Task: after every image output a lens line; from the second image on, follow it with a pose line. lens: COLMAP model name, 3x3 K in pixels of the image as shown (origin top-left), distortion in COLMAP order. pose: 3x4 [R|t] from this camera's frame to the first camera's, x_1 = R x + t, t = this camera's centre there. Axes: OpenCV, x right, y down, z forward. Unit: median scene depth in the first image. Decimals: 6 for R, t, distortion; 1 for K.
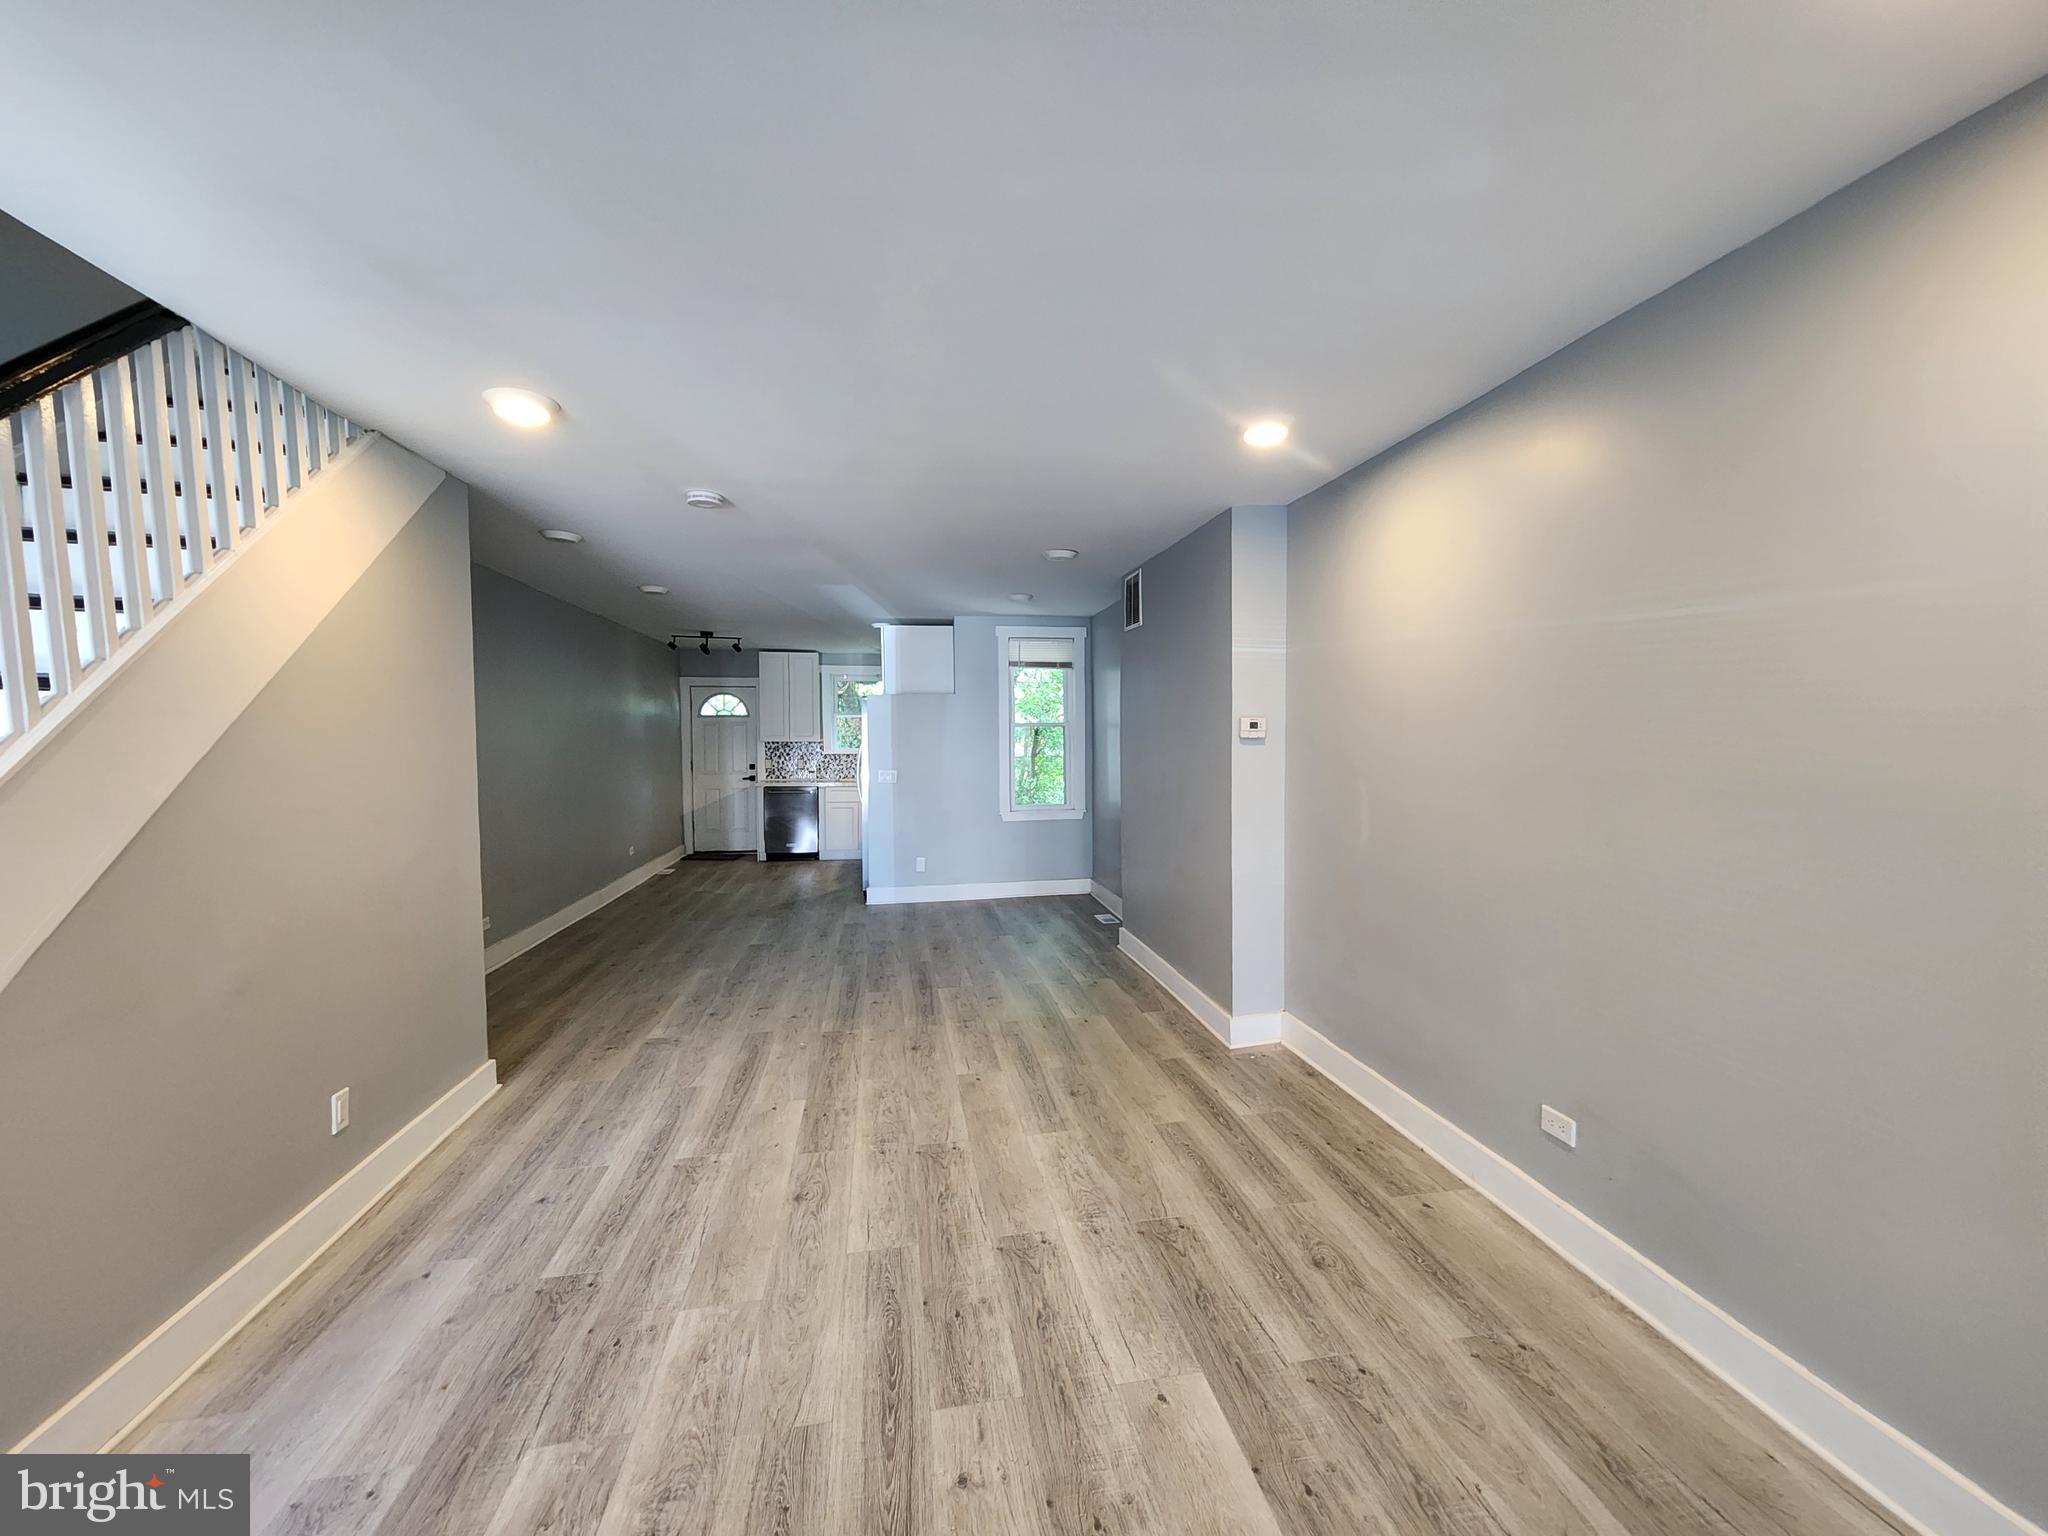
lens RADIAL K [[843.3, 0, 1038.0], [0, 843.3, 785.9], [0, 0, 1]] dist [-0.006169, 0.002945]
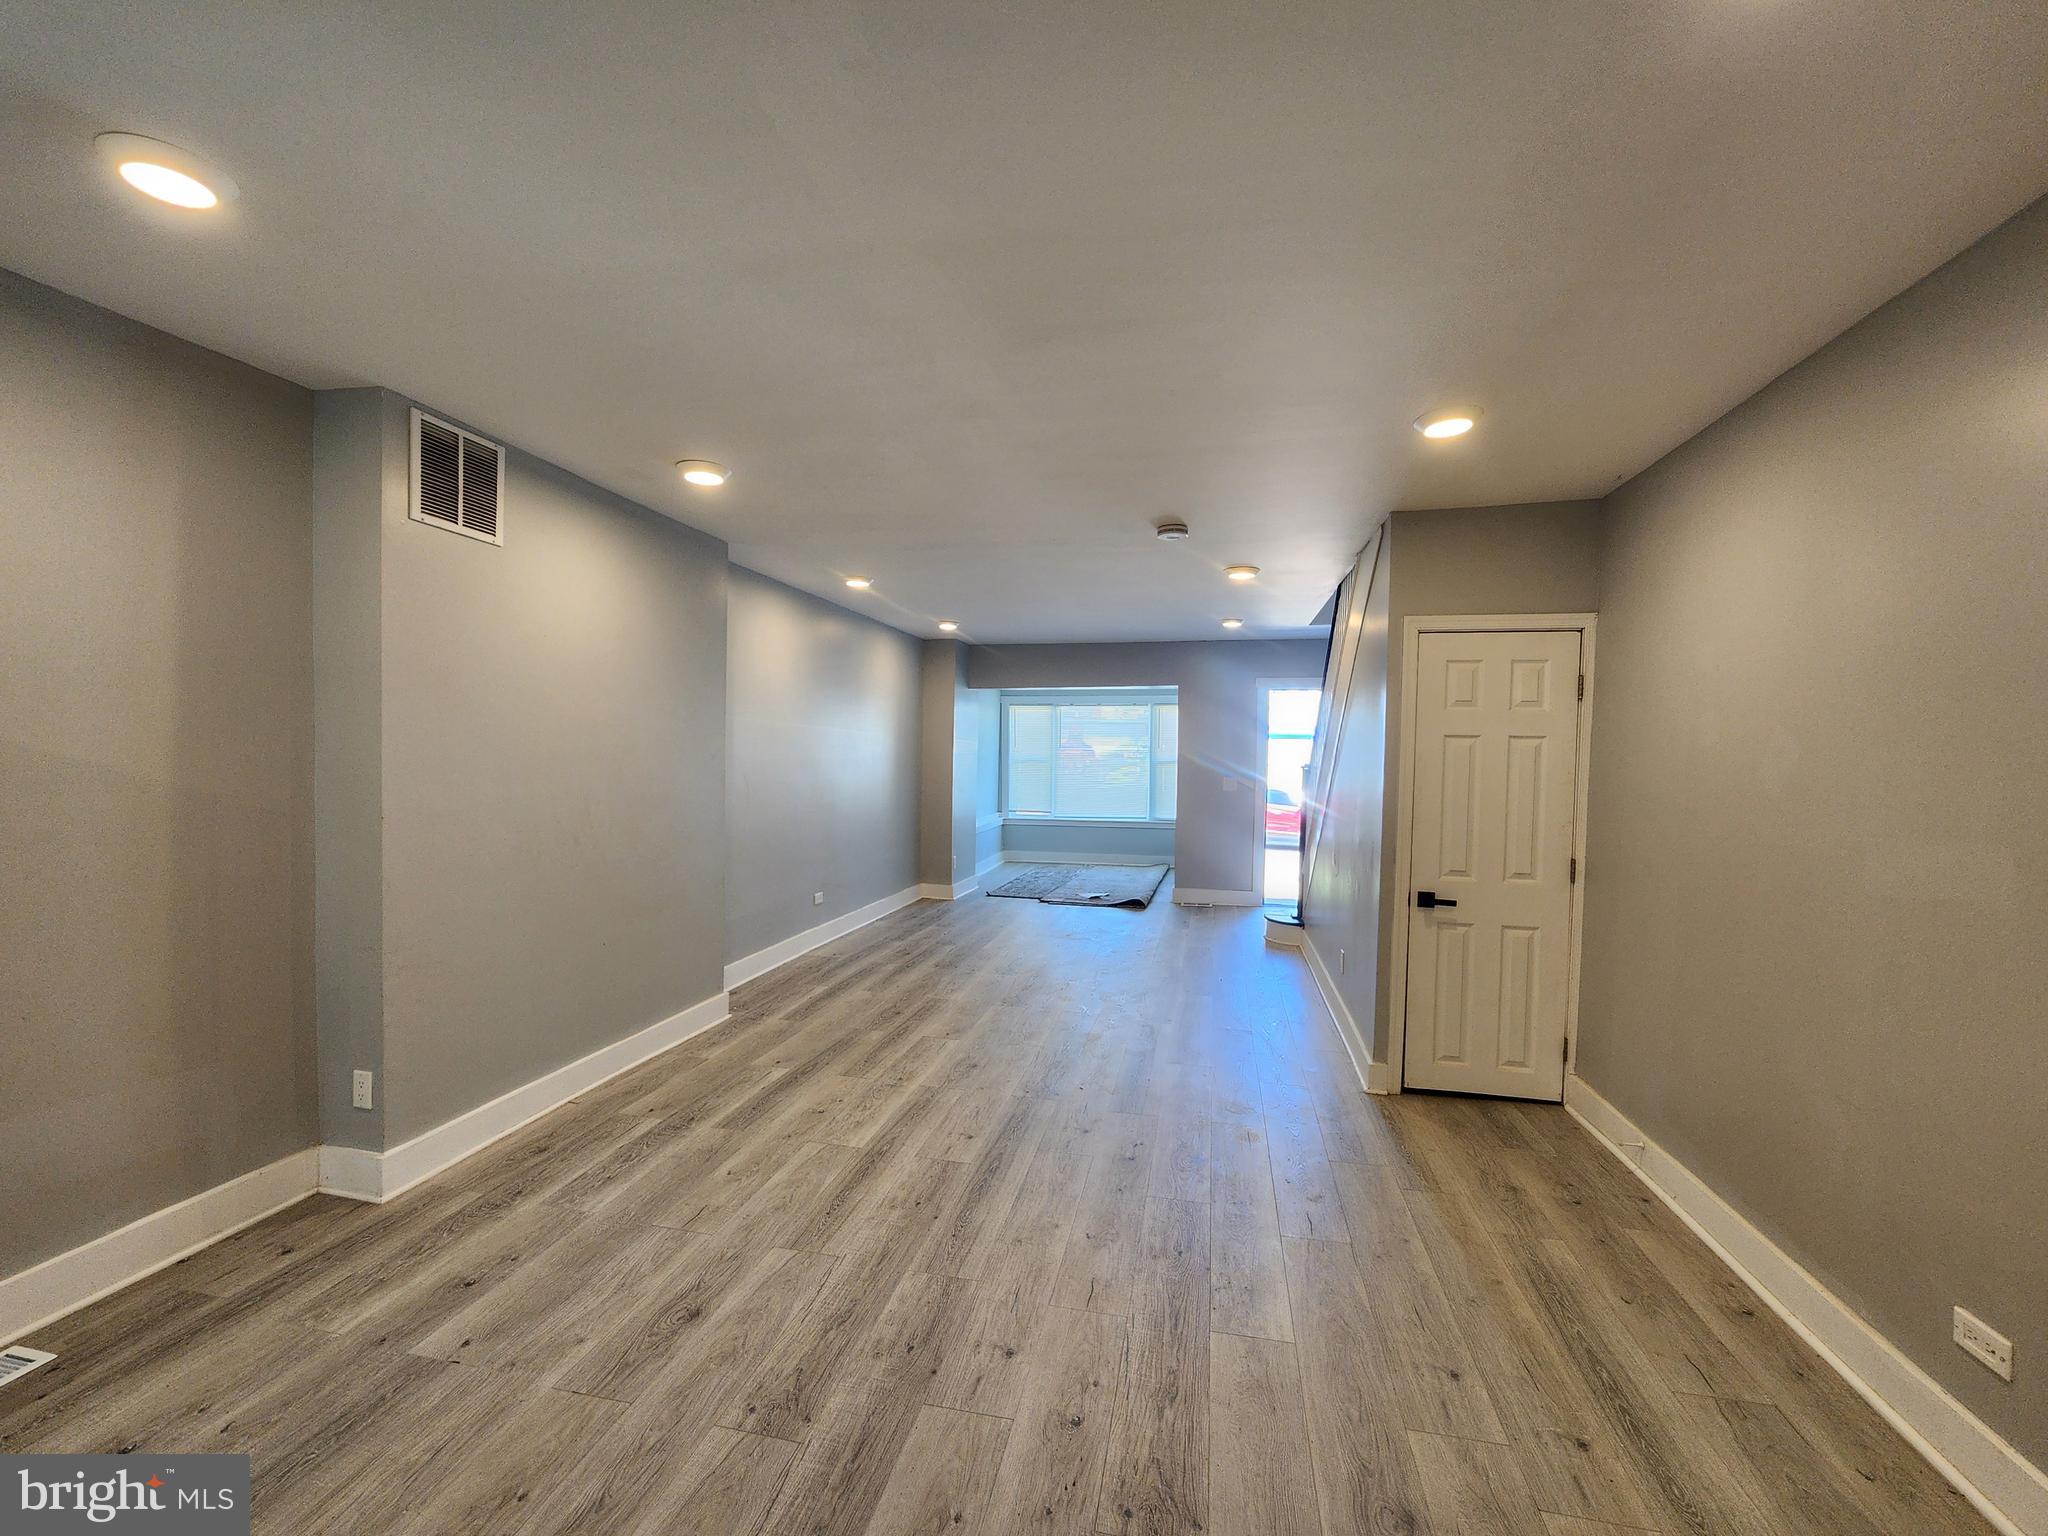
lens RADIAL K [[843.3, 0, 1040.1], [0, 843.3, 770.5], [0, 0, 1]] dist [-0.006169, 0.002945]
pose [[-0.927019, -0.022026, 0.374366, -0.559002], [0.006367, 0.997205, 0.074439, -0.101096], [-0.374959, 0.071390, -0.924288, 1.794494]]
